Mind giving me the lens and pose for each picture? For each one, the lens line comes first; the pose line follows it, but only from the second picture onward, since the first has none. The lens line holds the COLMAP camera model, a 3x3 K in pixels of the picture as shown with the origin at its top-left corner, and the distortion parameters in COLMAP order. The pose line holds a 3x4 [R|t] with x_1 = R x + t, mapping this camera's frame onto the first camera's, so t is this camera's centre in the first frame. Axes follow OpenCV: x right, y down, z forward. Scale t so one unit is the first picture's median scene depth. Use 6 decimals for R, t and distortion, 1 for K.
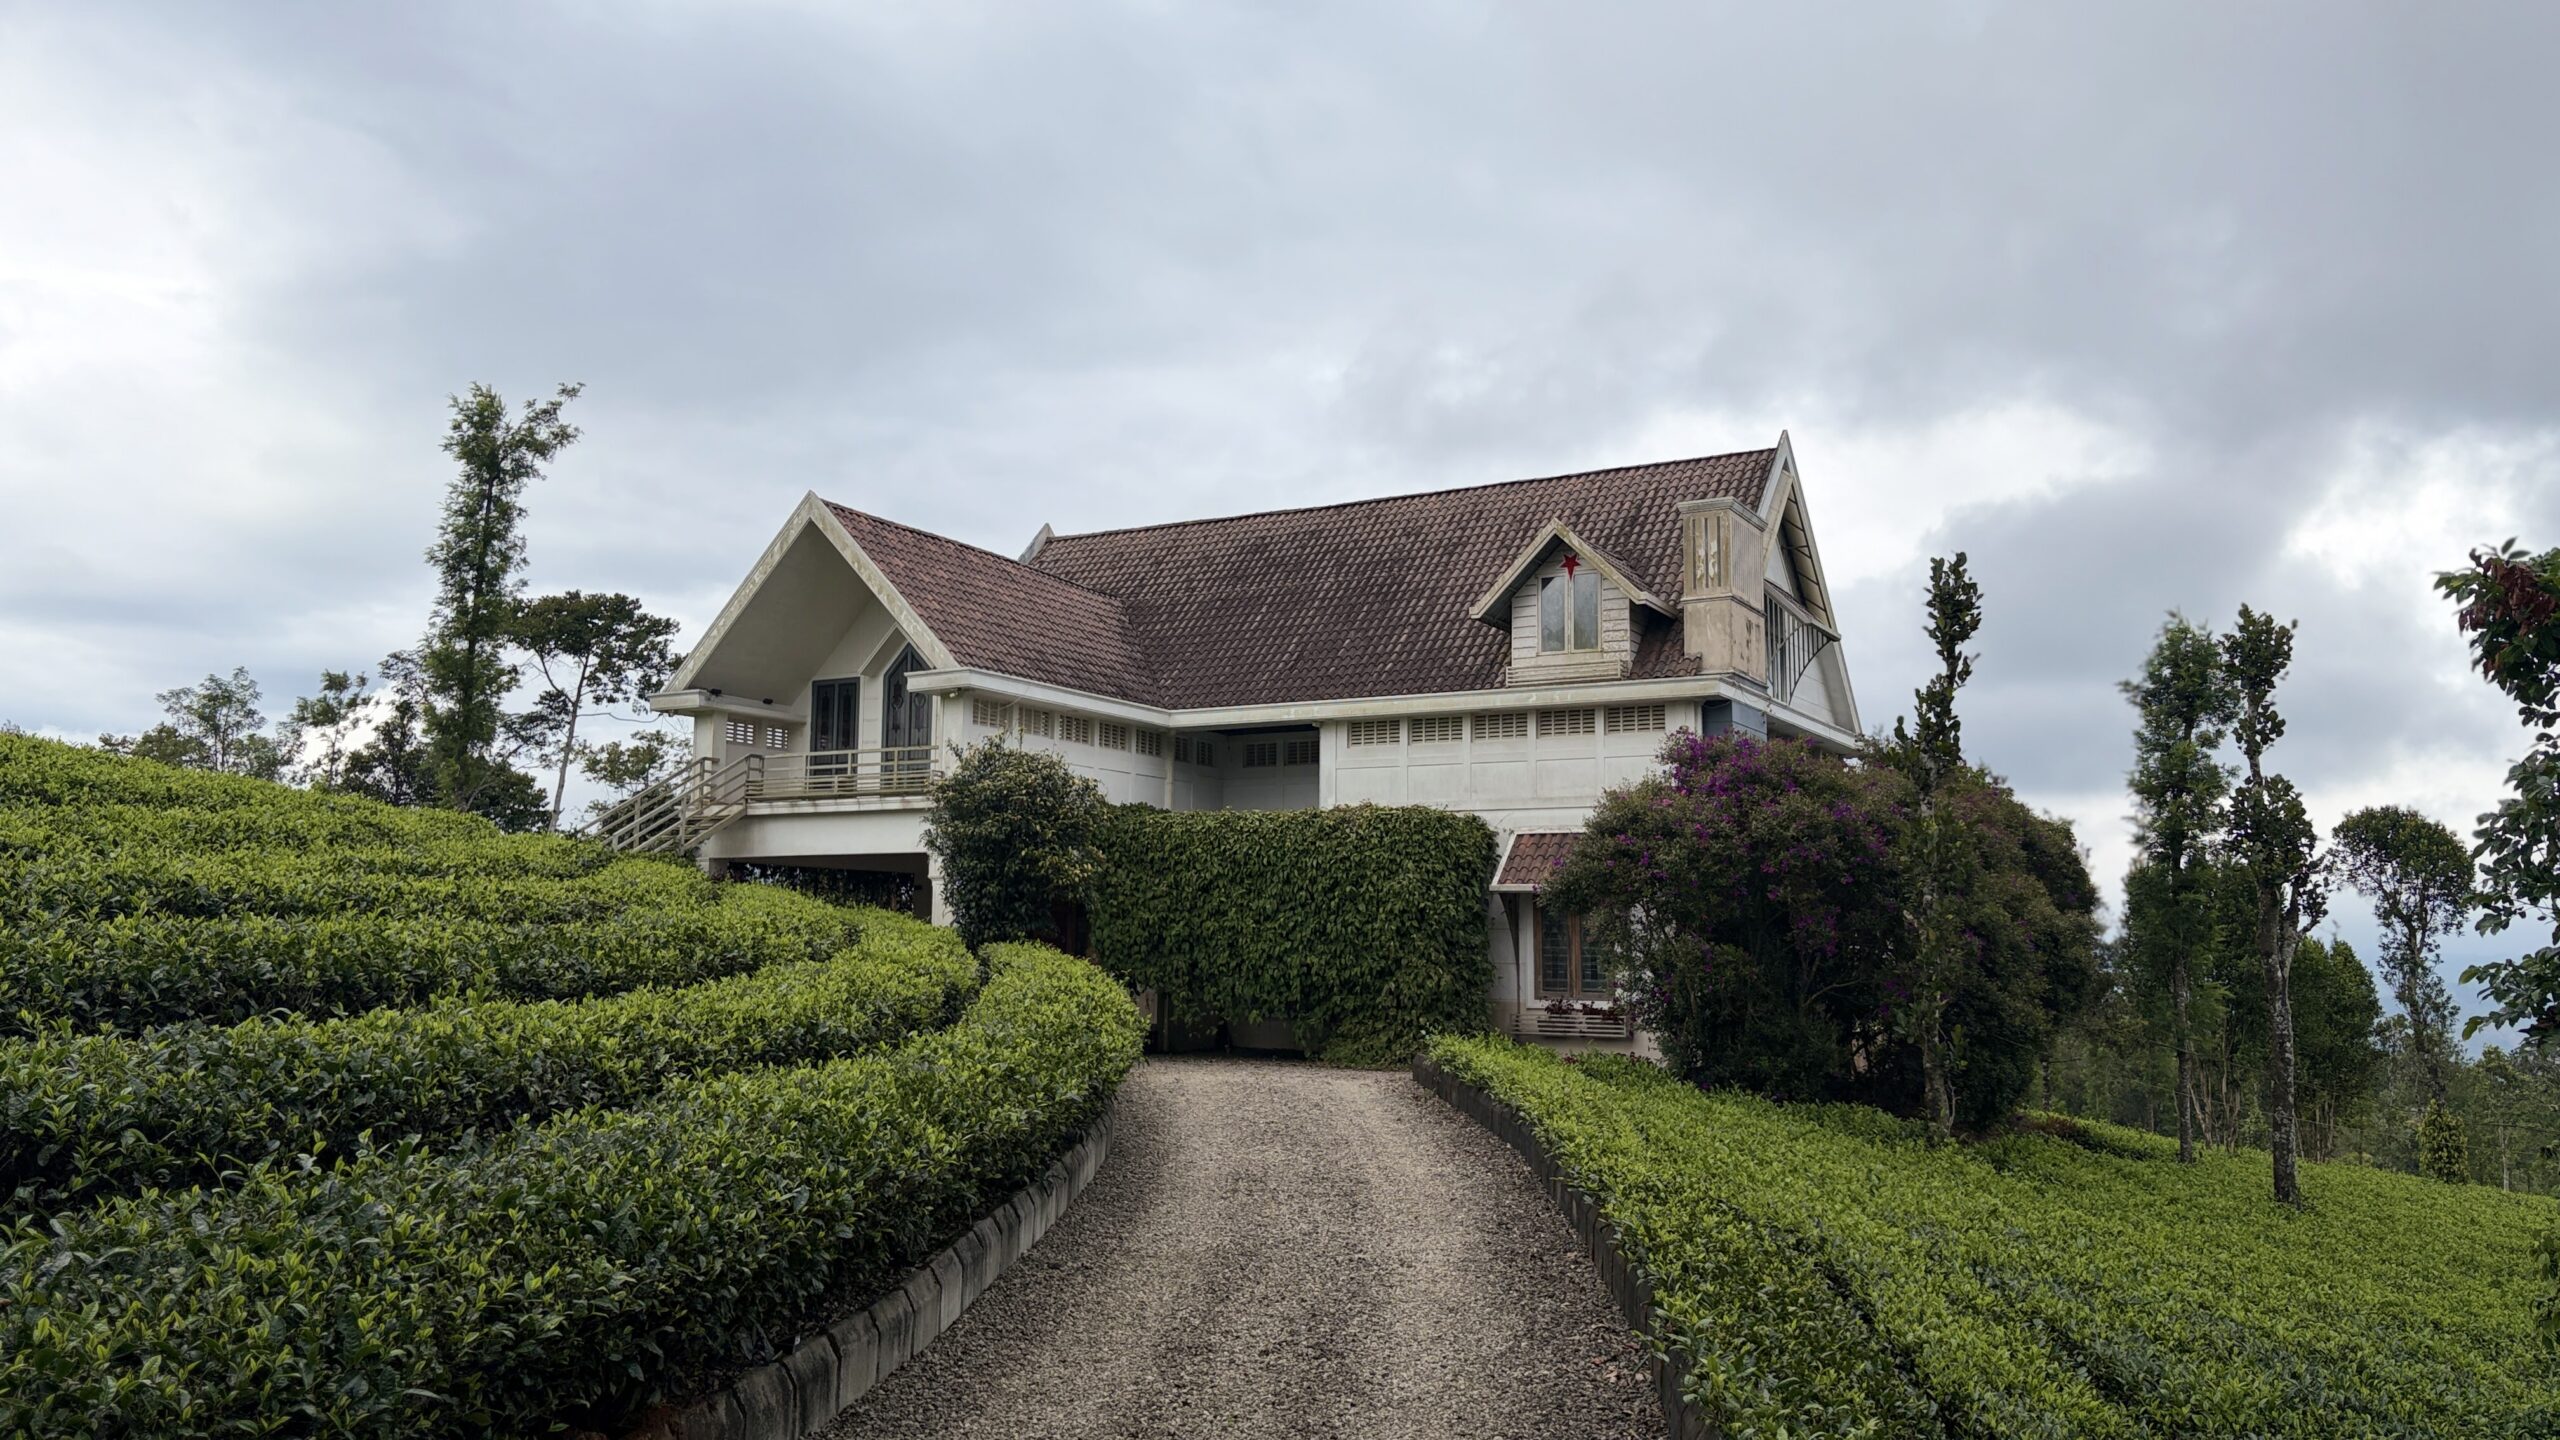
lens RADIAL K [[1950.3, 0, 1267.9], [0, 1950.3, 700.2], [0, 0, 1]] dist [0.111124, -0.135705]
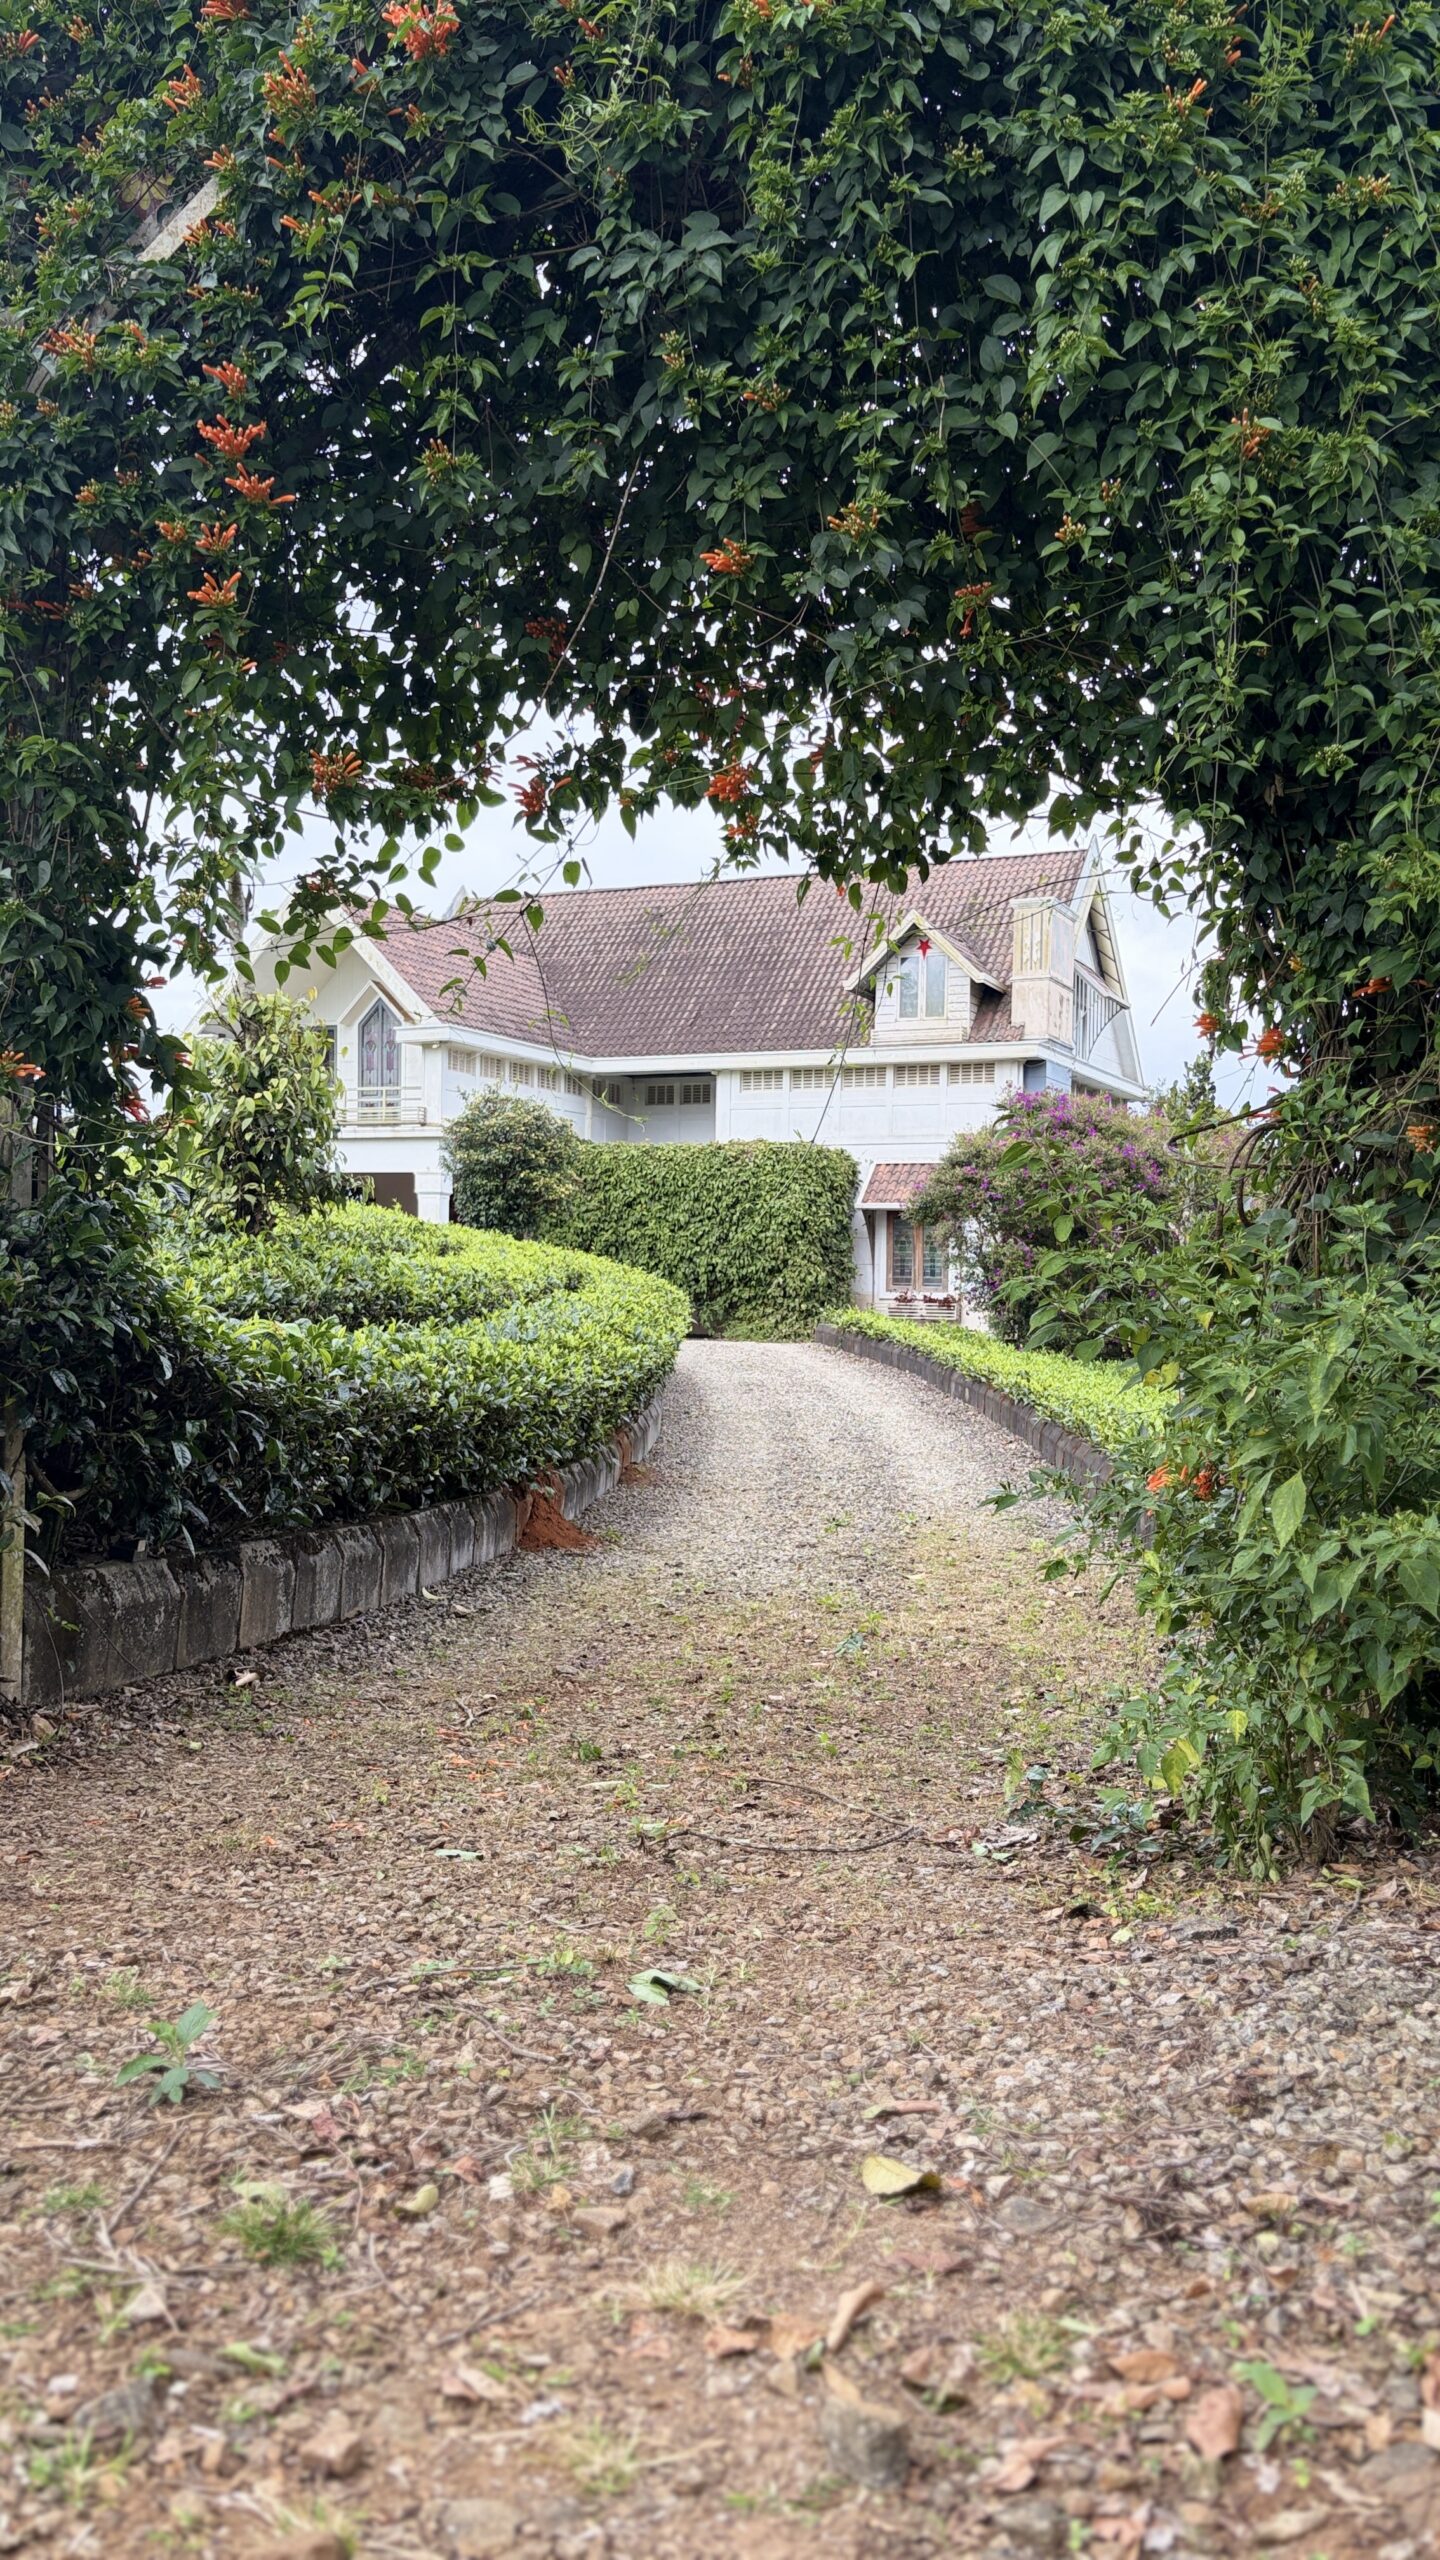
lens RADIAL K [[1950.3, 0, 732.1], [0, 1950.3, 1286.6], [0, 0, 1]] dist [0.104670, -0.122605]
pose [[0.995772, 0.005859, 0.091667, -0.083550], [-0.018268, 0.990660, 0.135129, -0.022379], [-0.090019, -0.136232, 0.986579, -0.259038]]
